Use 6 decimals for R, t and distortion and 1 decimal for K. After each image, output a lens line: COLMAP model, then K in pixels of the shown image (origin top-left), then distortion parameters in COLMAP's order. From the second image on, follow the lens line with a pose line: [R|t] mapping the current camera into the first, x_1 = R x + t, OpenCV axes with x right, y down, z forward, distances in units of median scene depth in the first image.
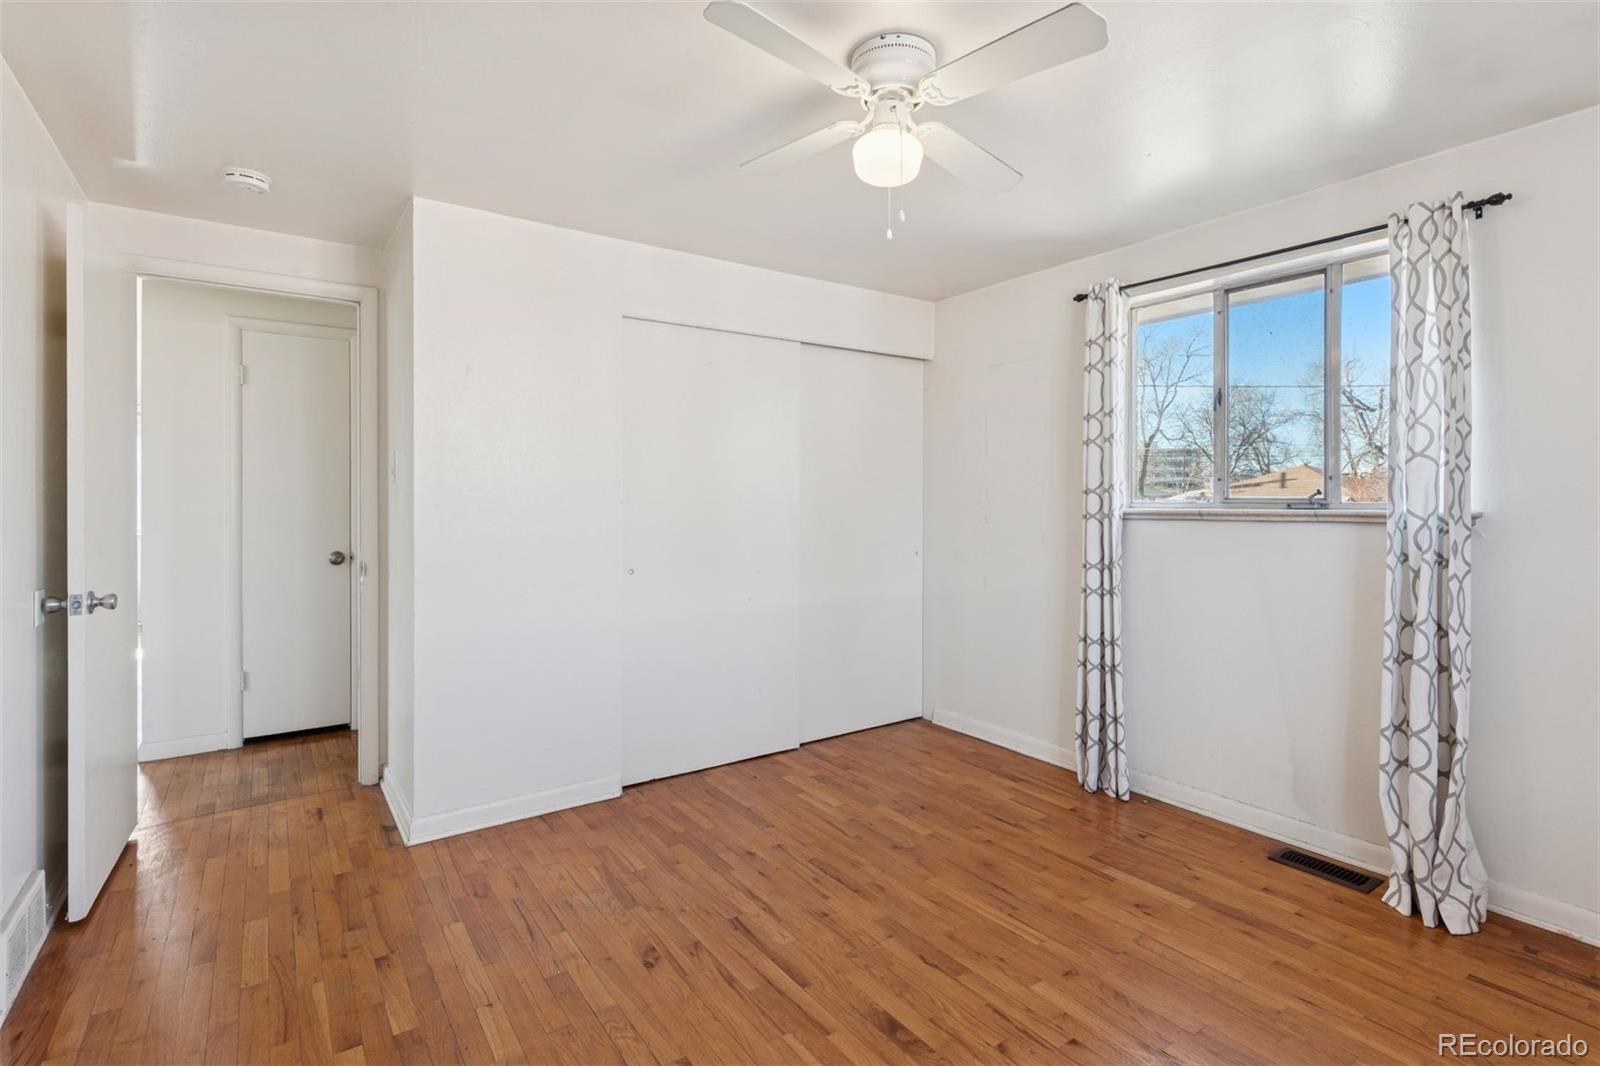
lens RADIAL K [[766.2, 0, 801.5], [0, 766.2, 509.7], [0, 0, 1]] dist [-0.000141, 0.000209]
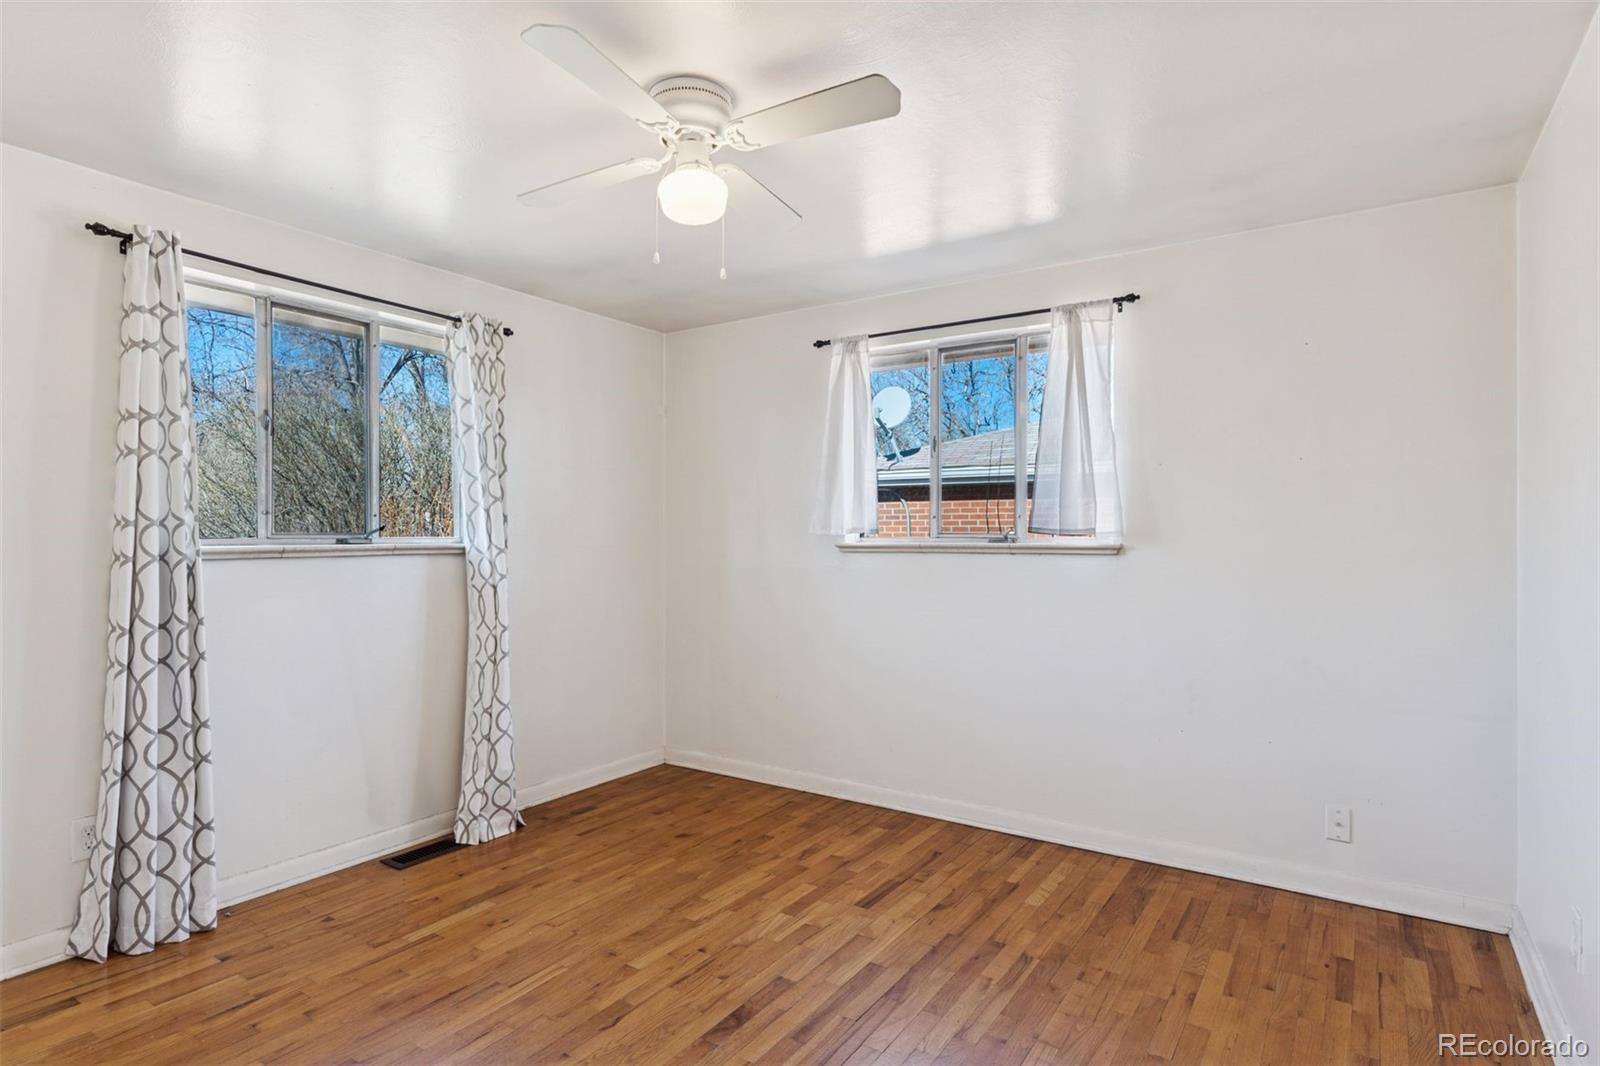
lens RADIAL K [[846.2, 0, 800.0], [0, 846.2, 533.0], [0, 0, 1]] dist [0.019926, -0.000284]
pose [[-0.366032, 0.000573, 0.930602, -0.737692], [0.005110, 0.999986, 0.001394, -0.016475], [-0.930588, 0.005266, -0.366030, 0.949279]]
